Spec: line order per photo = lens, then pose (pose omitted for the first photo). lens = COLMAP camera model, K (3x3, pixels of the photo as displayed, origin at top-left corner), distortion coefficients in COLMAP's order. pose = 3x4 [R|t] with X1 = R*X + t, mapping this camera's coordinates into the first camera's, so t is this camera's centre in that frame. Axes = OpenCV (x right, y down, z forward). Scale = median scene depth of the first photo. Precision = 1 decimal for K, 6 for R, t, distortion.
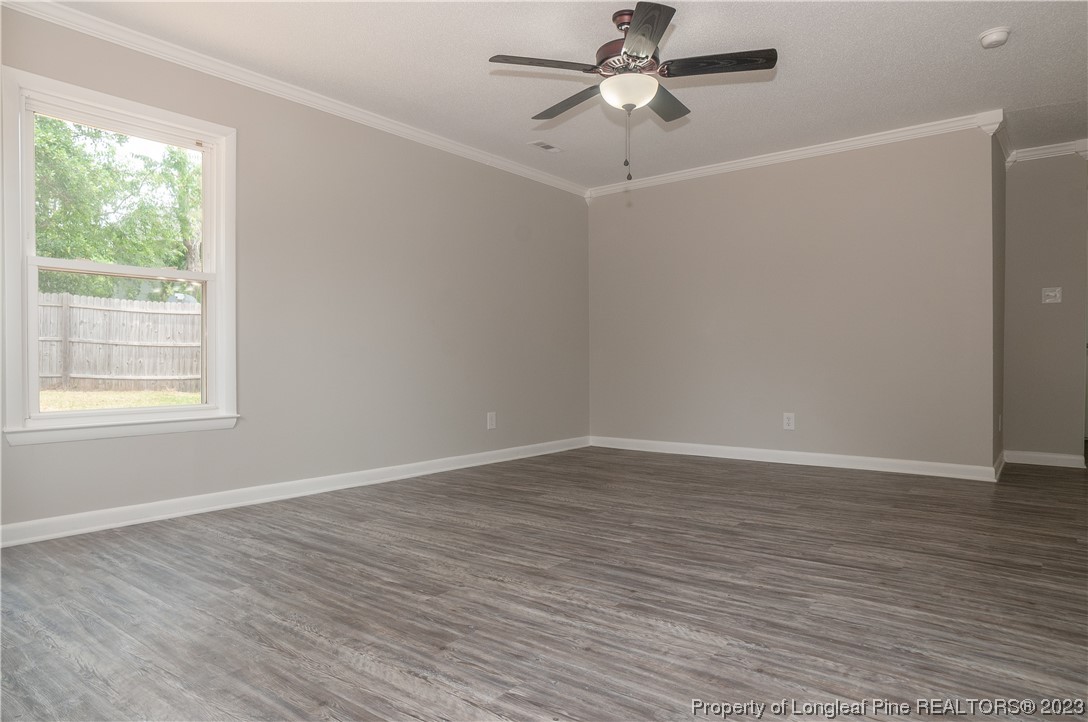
lens RADIAL K [[664.1, 0, 538.0], [0, 664.1, 359.2], [0, 0, 1]] dist [-0.071127, 0.043619]
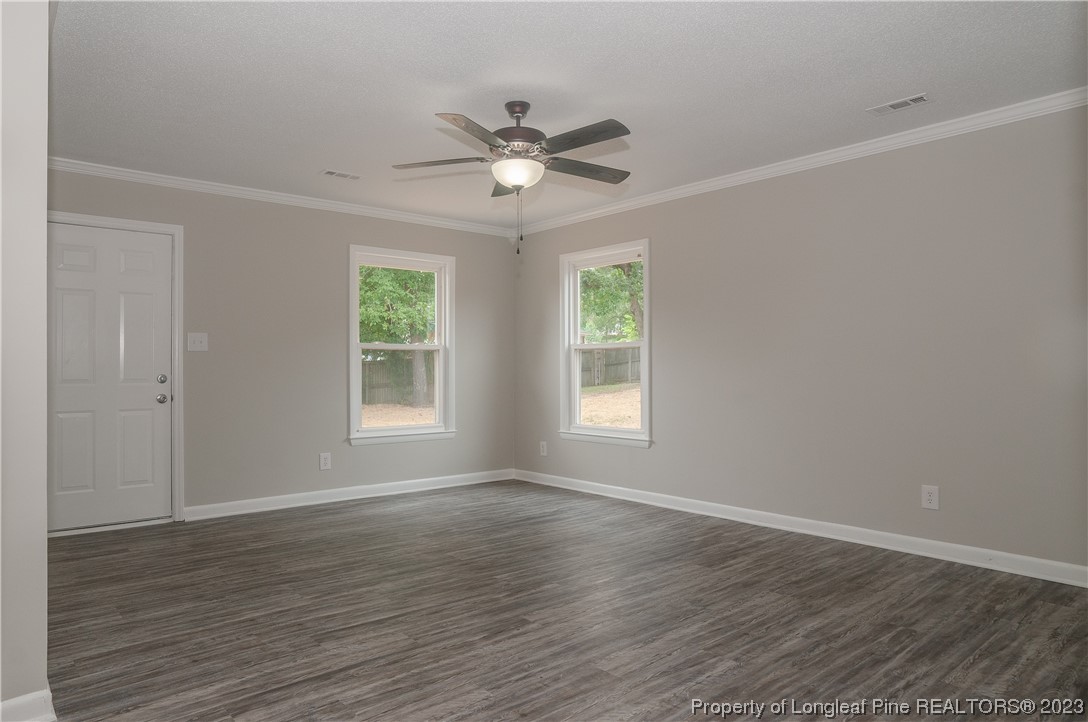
lens RADIAL K [[677.2, 0, 544.0], [0, 677.2, 361.0], [0, 0, 1]] dist [-0.073412, 0.042079]
pose [[-0.167336, -0.011263, -0.985836, 1.523577], [0.002497, 0.999927, -0.011847, -0.101368], [0.985897, -0.004444, -0.167295, 1.521459]]
